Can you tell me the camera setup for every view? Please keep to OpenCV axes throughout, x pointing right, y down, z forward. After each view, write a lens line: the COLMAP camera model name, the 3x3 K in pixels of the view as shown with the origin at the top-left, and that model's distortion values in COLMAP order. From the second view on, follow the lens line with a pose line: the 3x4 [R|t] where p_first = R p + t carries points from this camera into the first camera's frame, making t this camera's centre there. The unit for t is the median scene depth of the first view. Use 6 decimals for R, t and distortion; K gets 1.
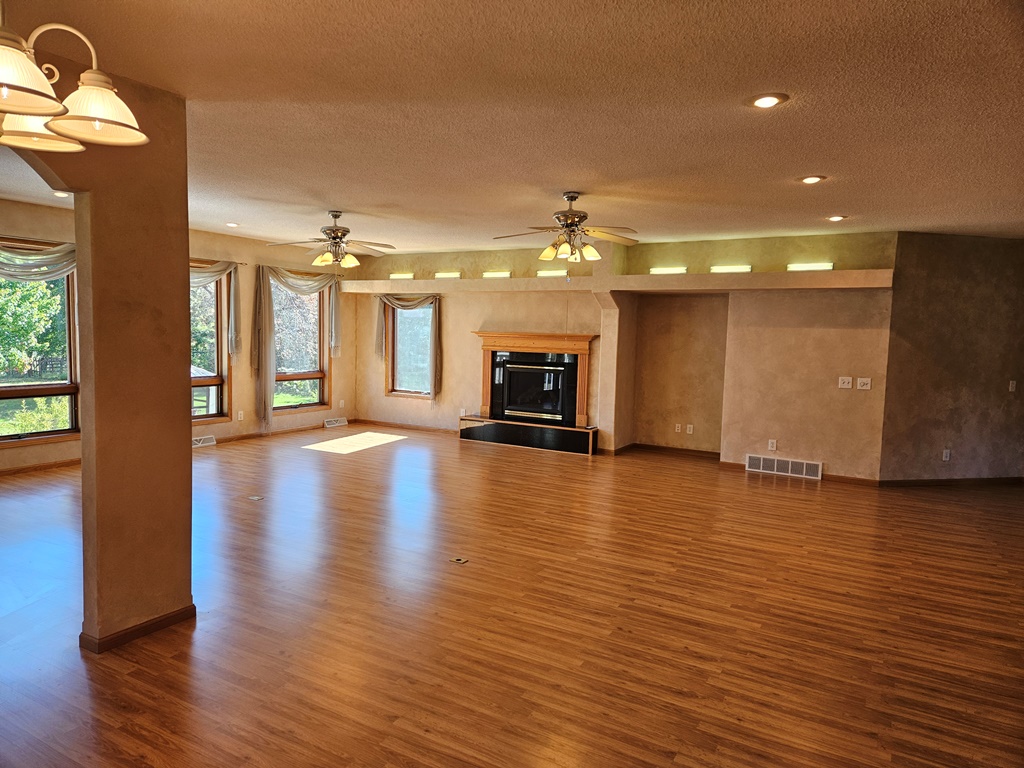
lens RADIAL K [[679.9, 0, 509.5], [0, 679.9, 380.0], [0, 0, 1]] dist [0.090030, -0.073935]
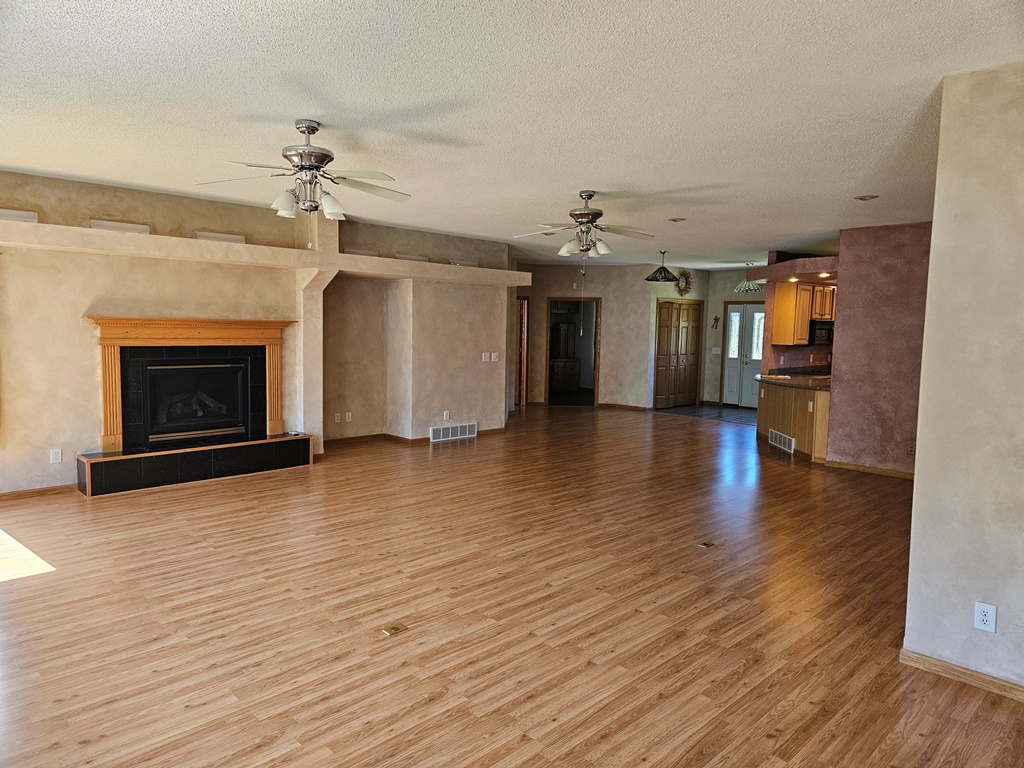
lens RADIAL K [[679.9, 0, 509.5], [0, 679.9, 380.0], [0, 0, 1]] dist [0.090030, -0.073935]
pose [[0.261835, -0.100325, 0.959884, -0.650204], [0.056438, 0.994472, 0.088545, -0.057164], [-0.963461, 0.030990, 0.266049, 0.566928]]
